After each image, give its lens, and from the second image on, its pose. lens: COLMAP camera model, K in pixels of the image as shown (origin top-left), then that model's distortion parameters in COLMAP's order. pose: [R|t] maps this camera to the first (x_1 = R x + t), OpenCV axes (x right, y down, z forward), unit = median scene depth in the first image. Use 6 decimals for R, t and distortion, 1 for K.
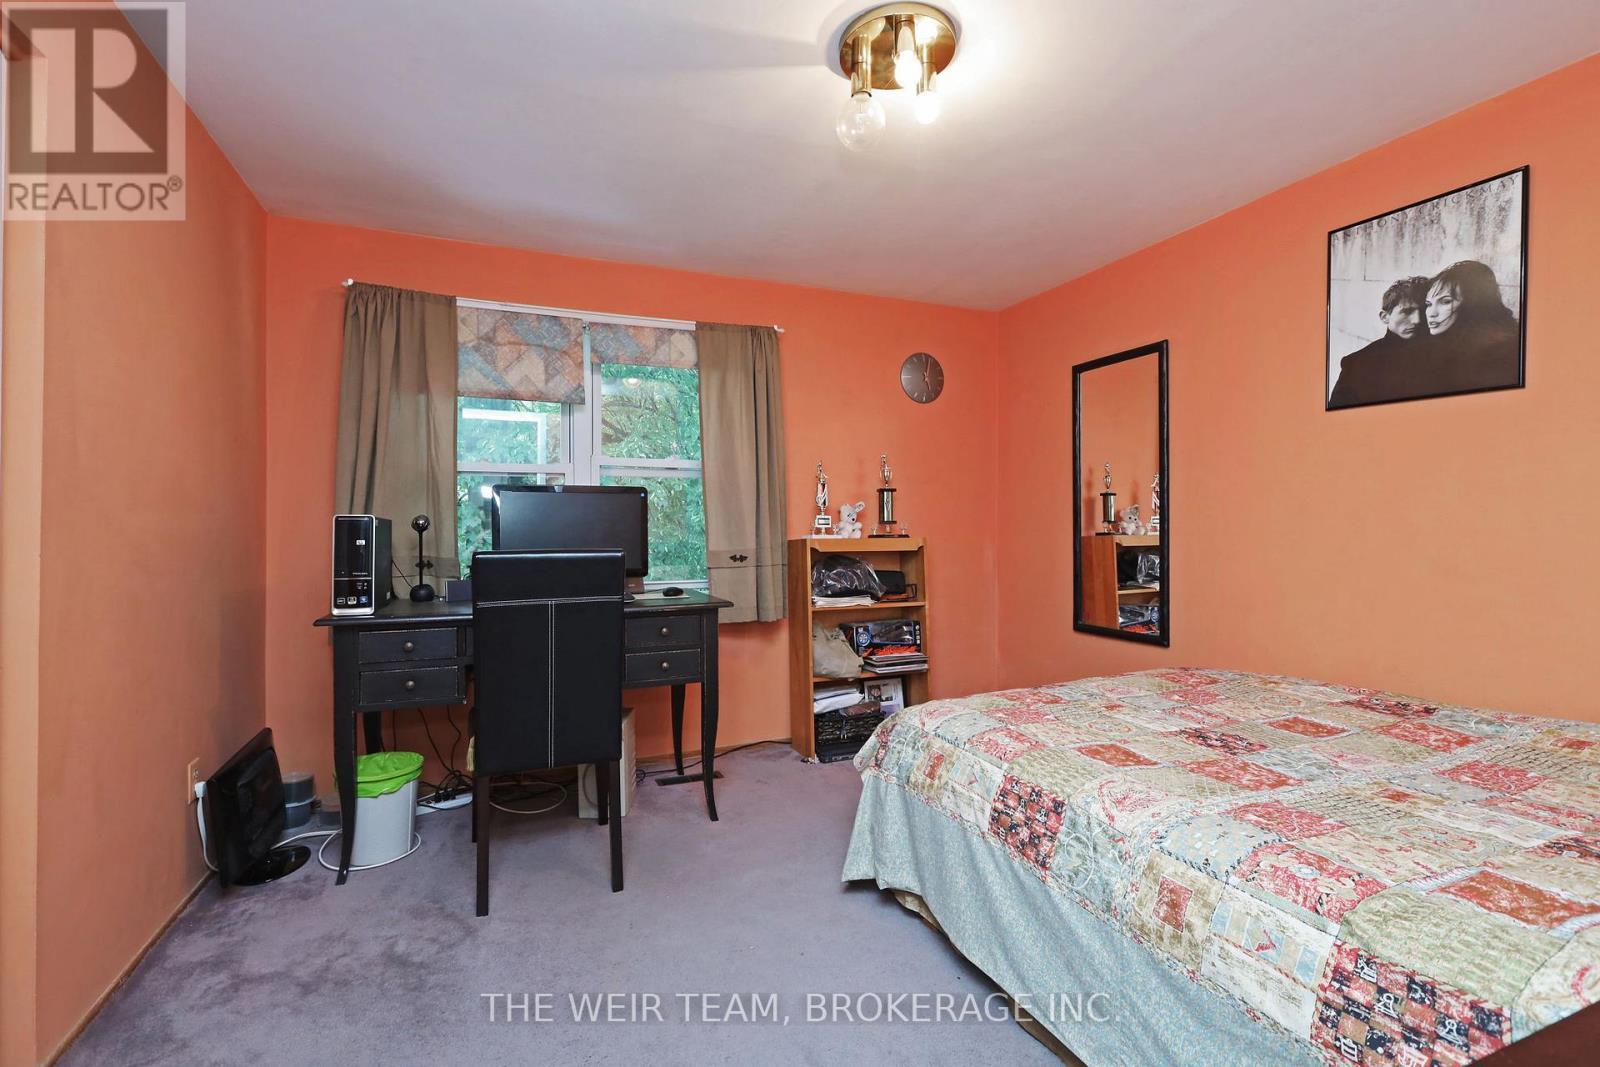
lens RADIAL K [[702.3, 0, 793.8], [0, 702.3, 528.2], [0, 0, 1]] dist [-0.003147, 0.001557]
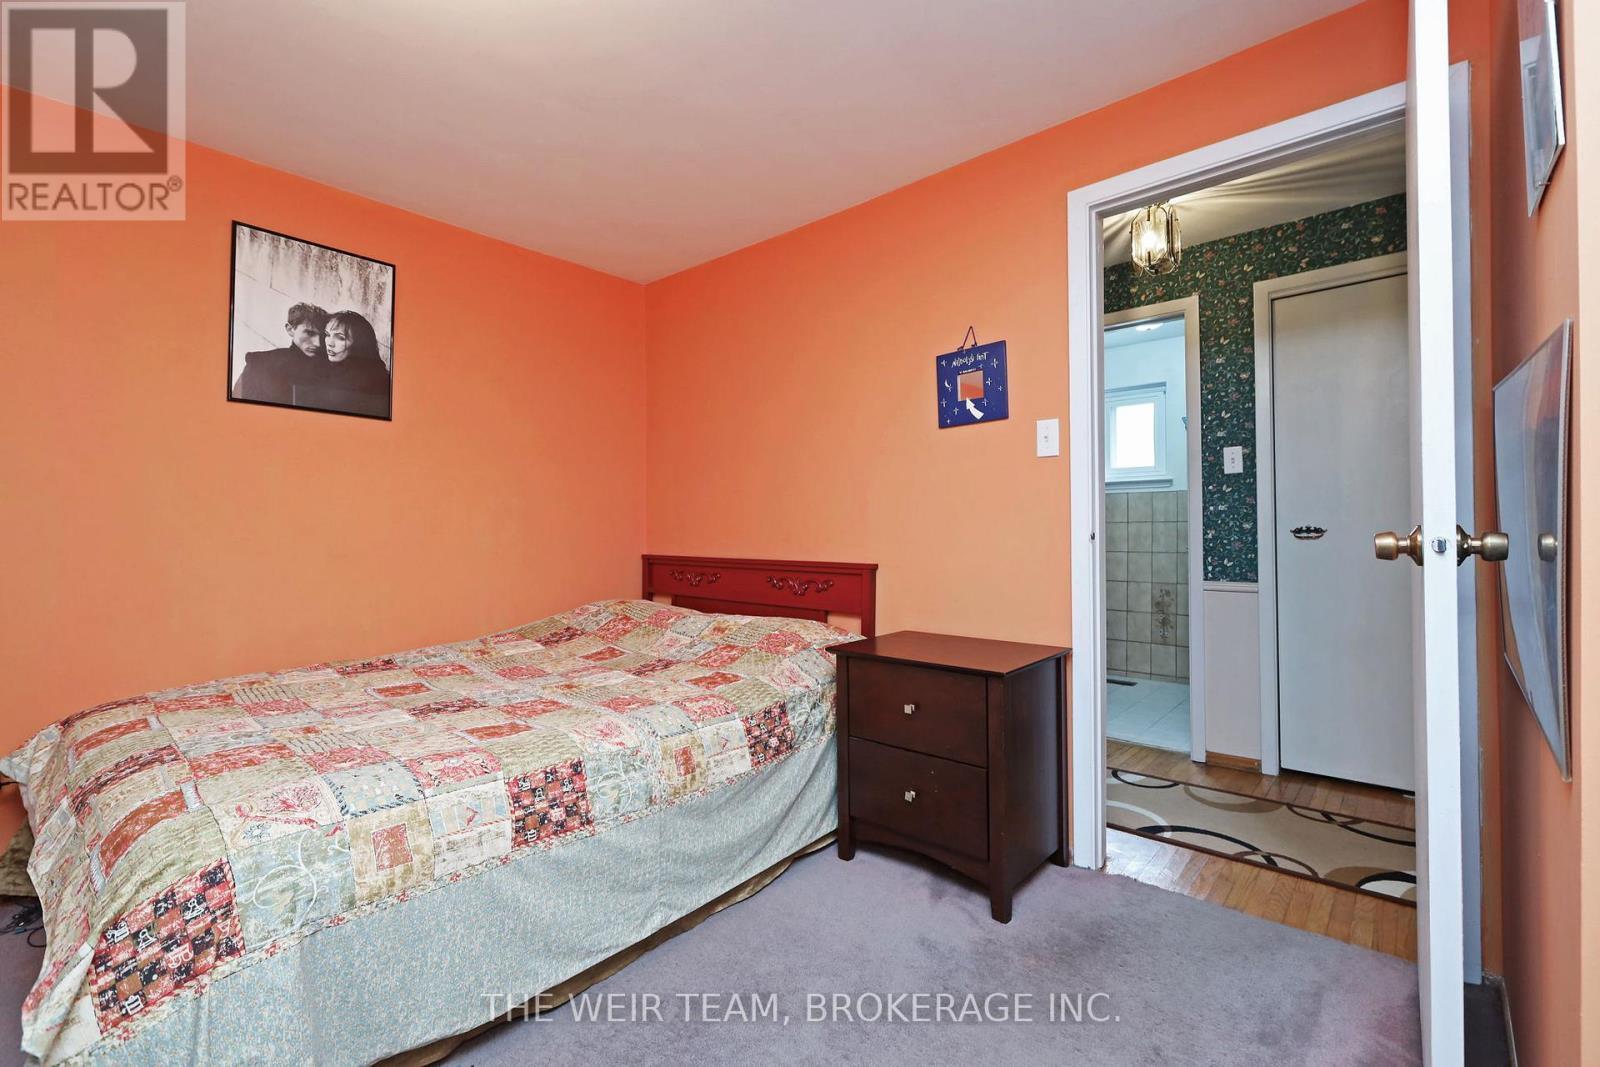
lens RADIAL K [[702.3, 0, 793.8], [0, 702.3, 528.2], [0, 0, 1]] dist [-0.003147, 0.001557]
pose [[-0.435005, 0.004483, 0.900417, -0.547580], [0.005978, 0.999980, -0.002091, 0.020352], [-0.900408, 0.004473, -0.435023, 0.847092]]
